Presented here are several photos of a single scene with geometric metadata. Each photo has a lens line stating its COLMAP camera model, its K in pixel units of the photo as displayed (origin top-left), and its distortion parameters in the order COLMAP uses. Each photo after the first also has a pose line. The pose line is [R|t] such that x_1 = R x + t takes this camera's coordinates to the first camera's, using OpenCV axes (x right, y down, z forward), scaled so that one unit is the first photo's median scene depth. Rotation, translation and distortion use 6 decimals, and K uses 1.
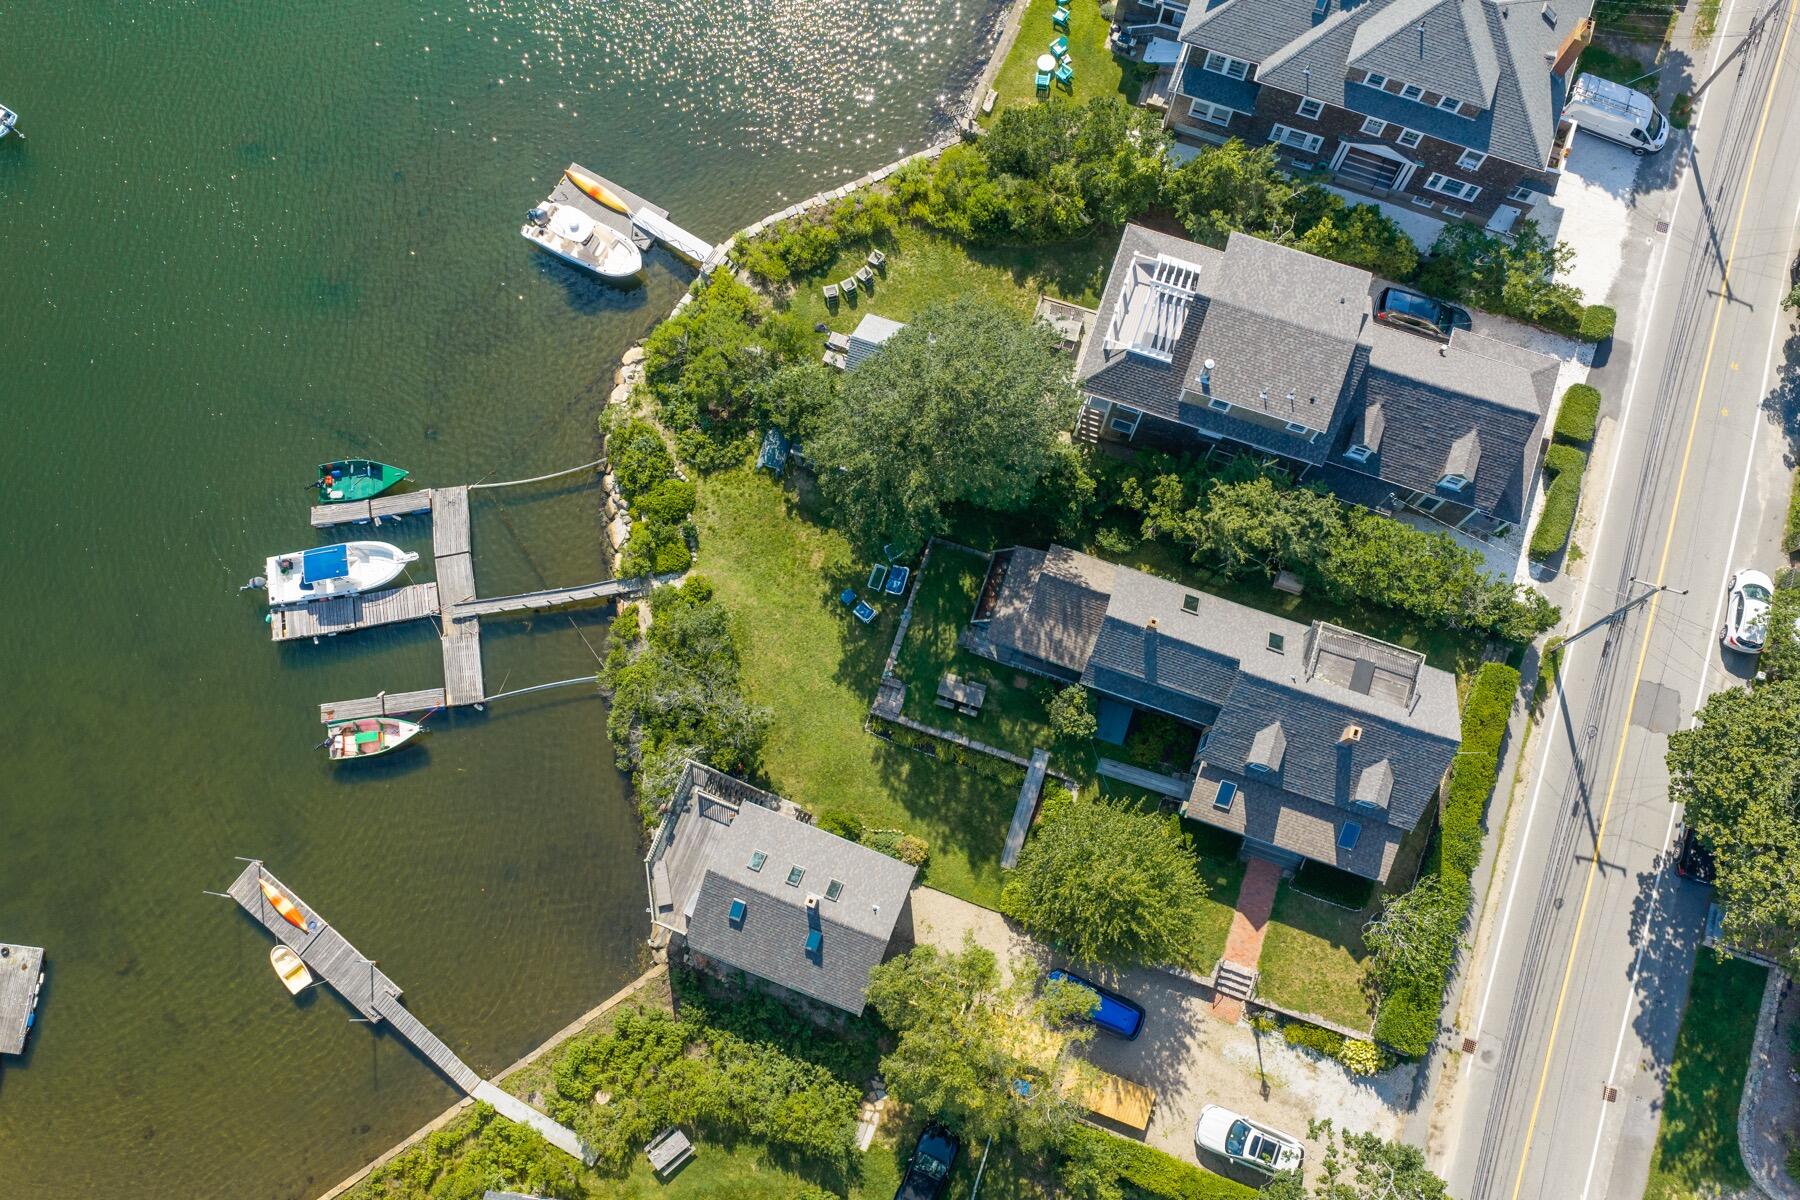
lens RADIAL K [[1494.2, 0, 900.0], [0, 1494.2, 600.0], [0, 0, 1]] dist [0.024634, -0.049997]
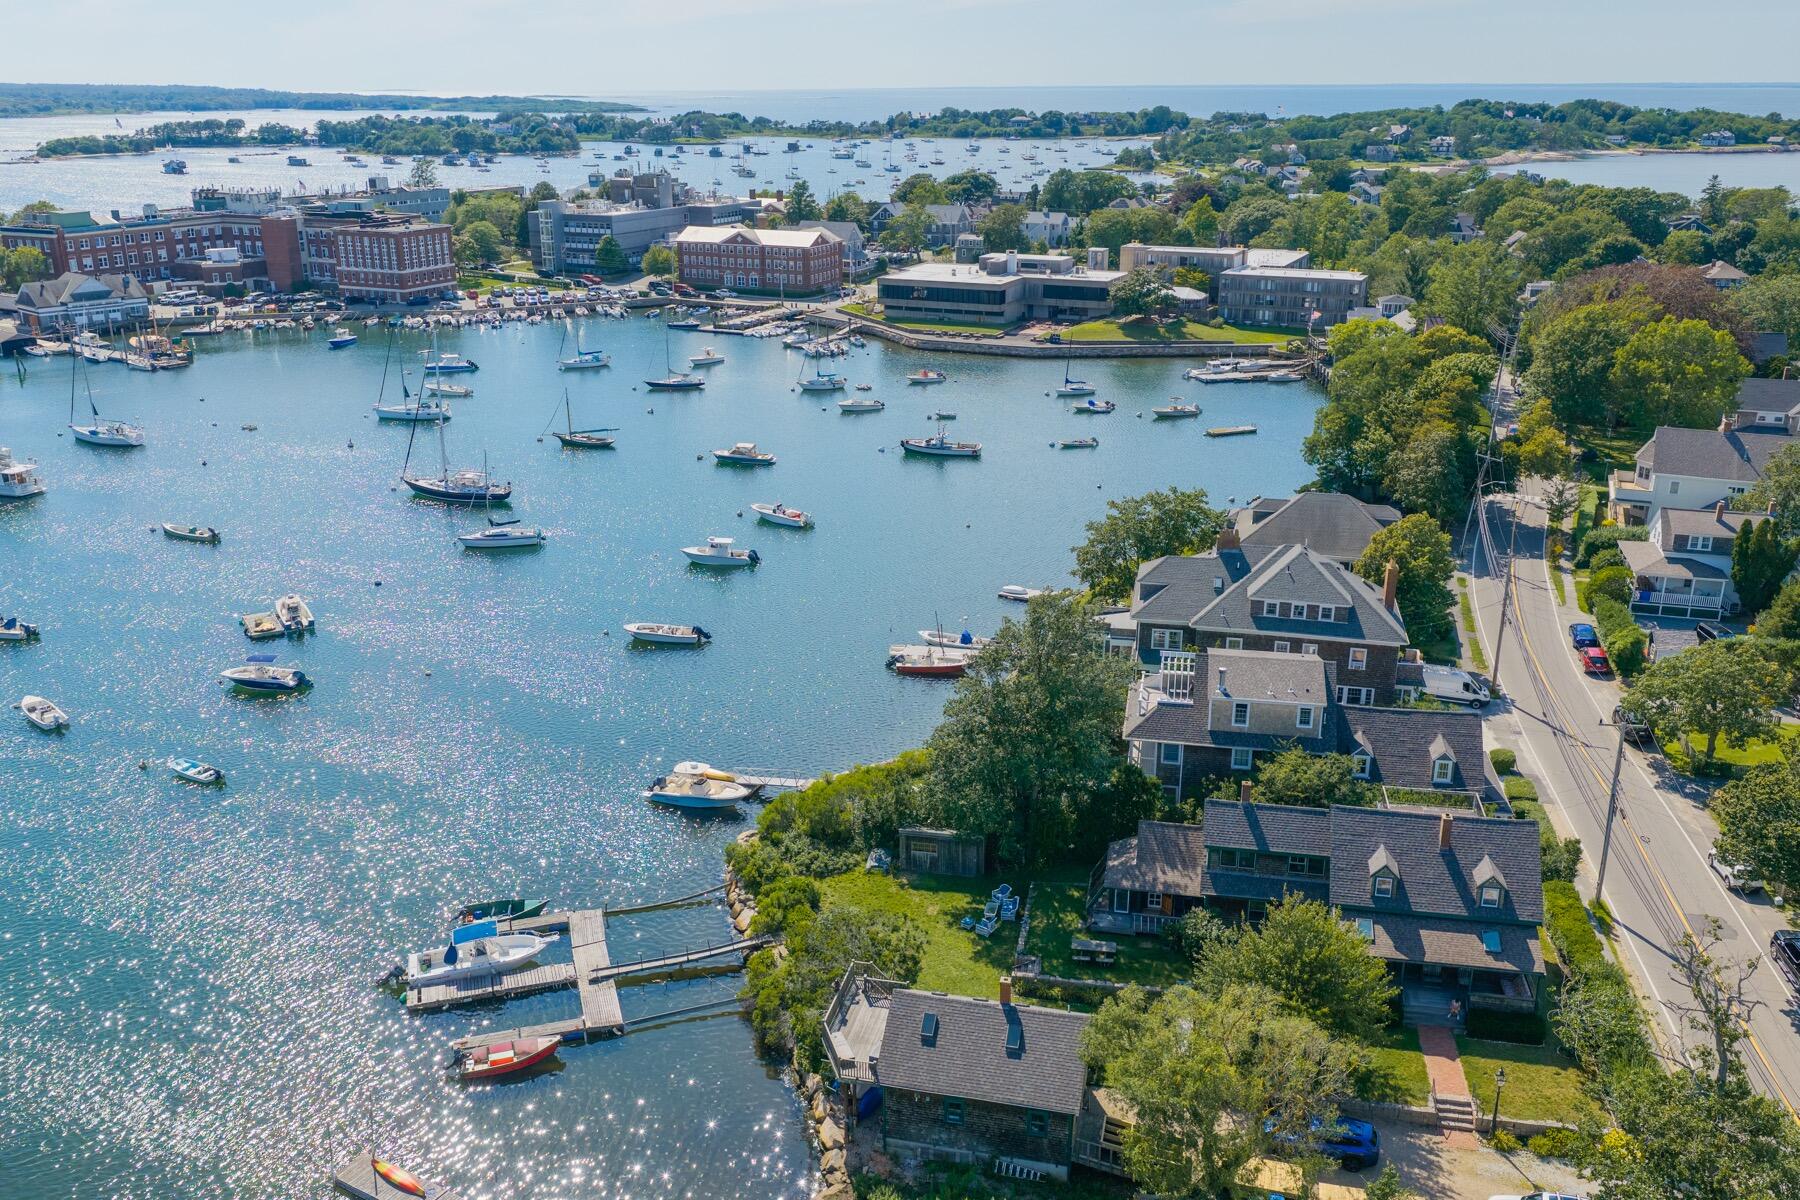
lens RADIAL K [[1494.2, 0, 900.0], [0, 1494.2, 600.0], [0, 0, 1]] dist [0.024634, -0.049997]
pose [[0.990319, -0.036458, 0.133937, -0.231403], [0.132824, 0.529202, -0.838035, 0.814745], [-0.040326, 0.847712, 0.528922, 0.244366]]
